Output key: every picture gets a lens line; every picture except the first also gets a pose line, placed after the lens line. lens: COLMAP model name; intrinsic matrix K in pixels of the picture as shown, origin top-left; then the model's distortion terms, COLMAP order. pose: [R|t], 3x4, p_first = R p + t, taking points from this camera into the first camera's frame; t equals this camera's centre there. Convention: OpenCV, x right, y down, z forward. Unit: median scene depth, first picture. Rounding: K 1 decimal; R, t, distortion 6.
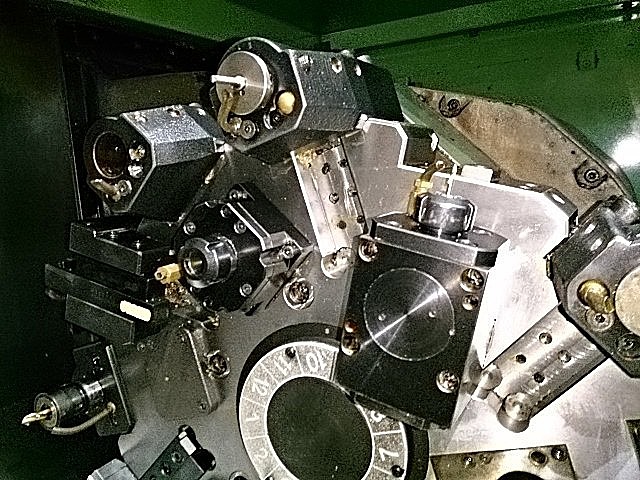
lens RADIAL K [[579.7, 0, 317.8], [0, 579.7, 247.7], [0, 0, 1]] dist [0.101984, -0.224551]
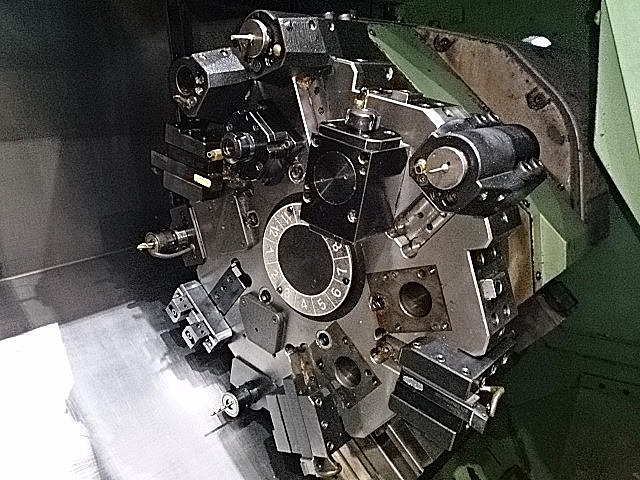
lens RADIAL K [[579.7, 0, 317.8], [0, 579.7, 247.7], [0, 0, 1]] dist [0.101984, -0.224551]
pose [[0.979629, 0.066575, -0.189458, 0.344228], [-0.041503, 0.990199, 0.133351, 0.069913], [0.196479, -0.122772, 0.972791, -0.565433]]
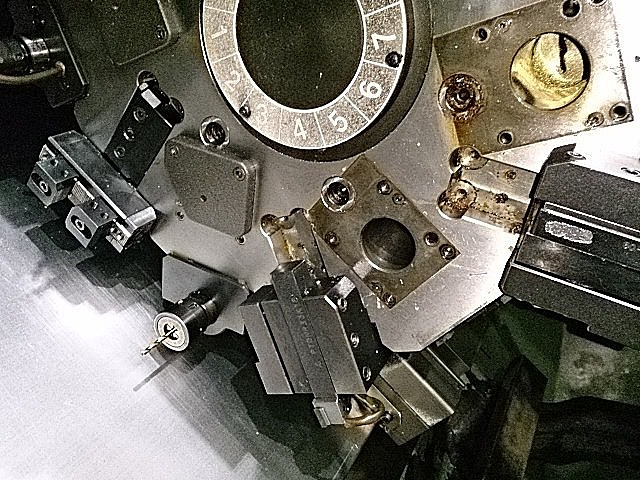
lens RADIAL K [[579.7, 0, 317.8], [0, 579.7, 247.7], [0, 0, 1]] dist [0.101984, -0.224551]
pose [[0.999692, -0.024734, 0.001876, 0.020021], [0.023335, 0.963396, 0.267066, 0.394822], [-0.008414, -0.266940, 0.963676, 0.131768]]
